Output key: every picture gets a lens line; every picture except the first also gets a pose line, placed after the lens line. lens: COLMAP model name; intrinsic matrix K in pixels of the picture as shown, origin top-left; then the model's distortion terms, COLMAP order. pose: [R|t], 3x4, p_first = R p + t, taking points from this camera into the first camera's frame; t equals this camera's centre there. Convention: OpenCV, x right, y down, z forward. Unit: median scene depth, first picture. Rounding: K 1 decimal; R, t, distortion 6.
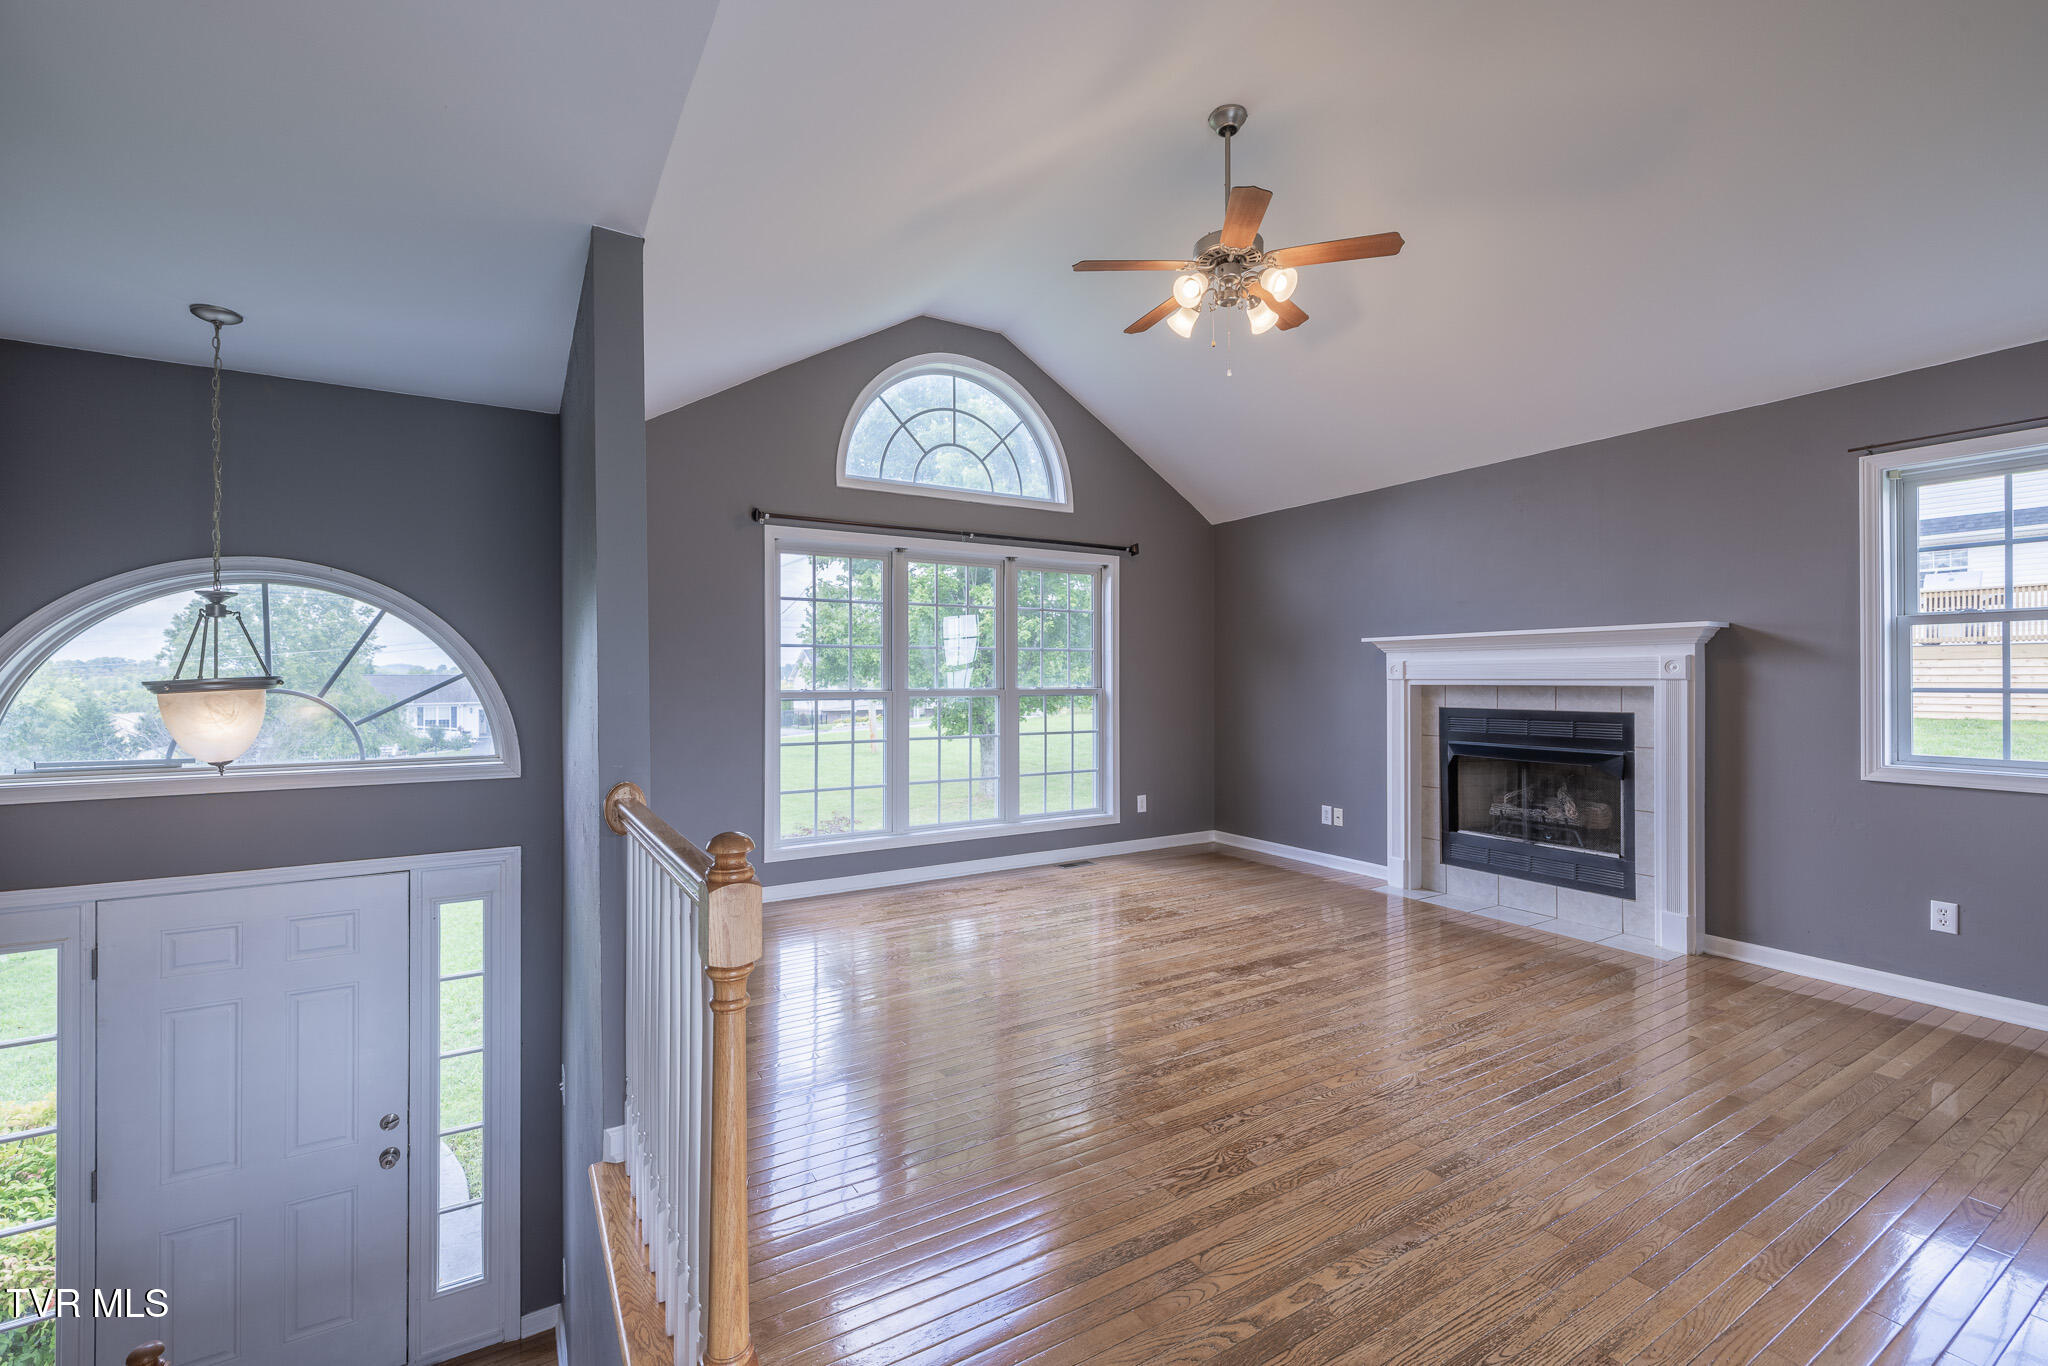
lens RADIAL K [[858.5, 0, 1006.7], [0, 858.5, 680.7], [0, 0, 1]] dist [-0.000808, -0.000171]
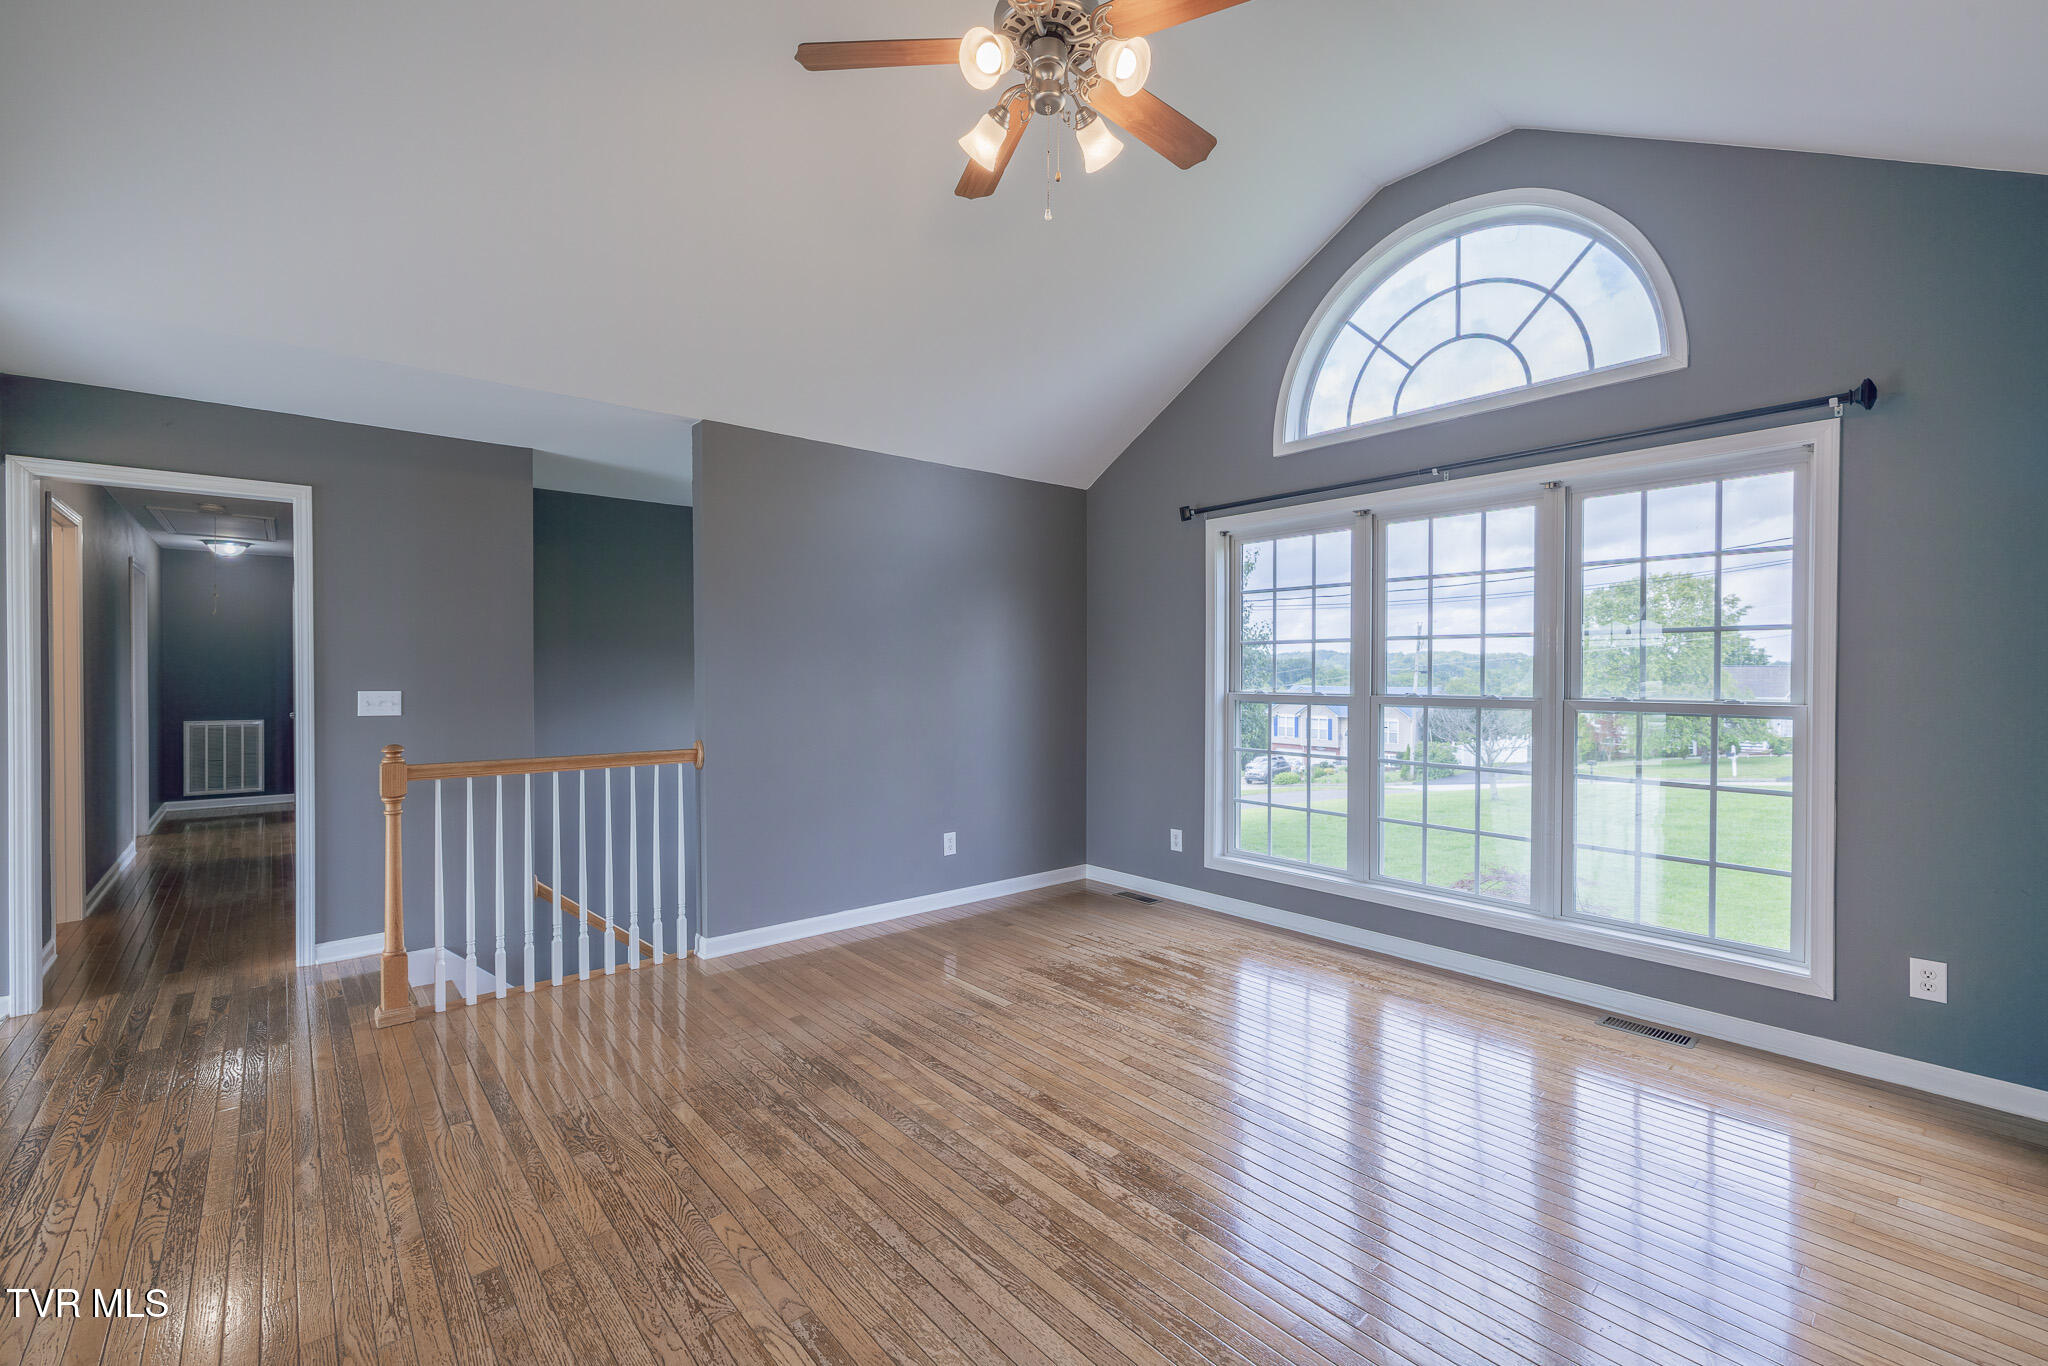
lens RADIAL K [[858.5, 0, 1006.7], [0, 858.5, 680.7], [0, 0, 1]] dist [-0.000808, -0.000171]
pose [[0.170170, 0.013182, -0.985326, 0.862091], [-0.004109, 0.999911, 0.012668, -0.015165], [0.985406, 0.001893, 0.170209, 0.827391]]
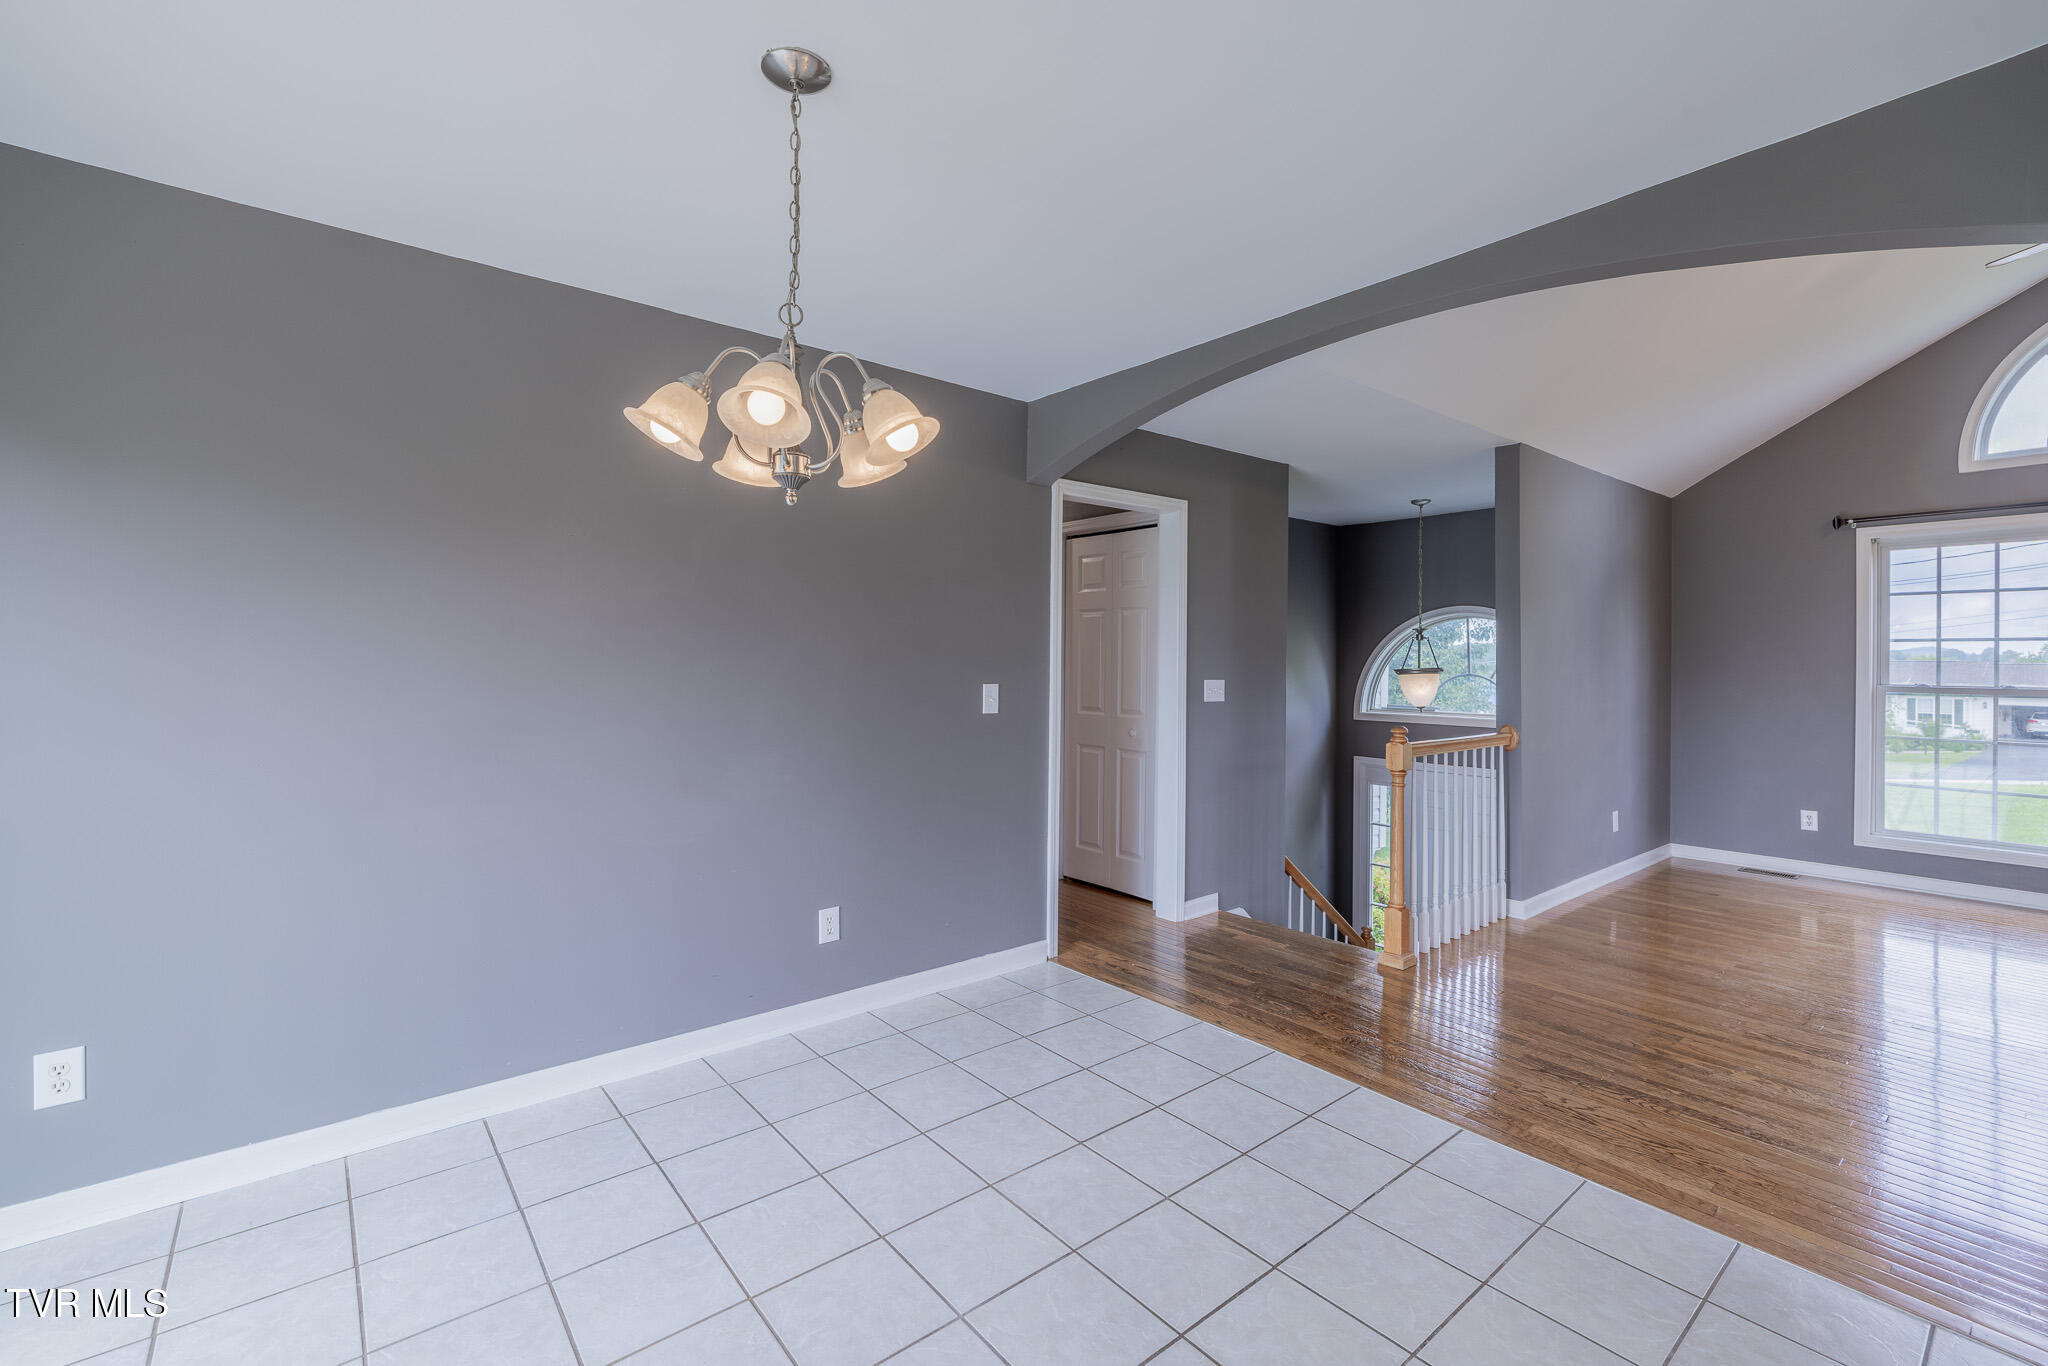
lens RADIAL K [[872.5, 0, 1022.9], [0, 872.5, 657.7], [0, 0, 1]] dist [-0.000574, -0.000211]
pose [[0.155910, 0.003498, -0.987765, 0.851869], [-0.011149, 0.999936, 0.001781, -0.016346], [0.987708, 0.010735, 0.155939, -0.256503]]
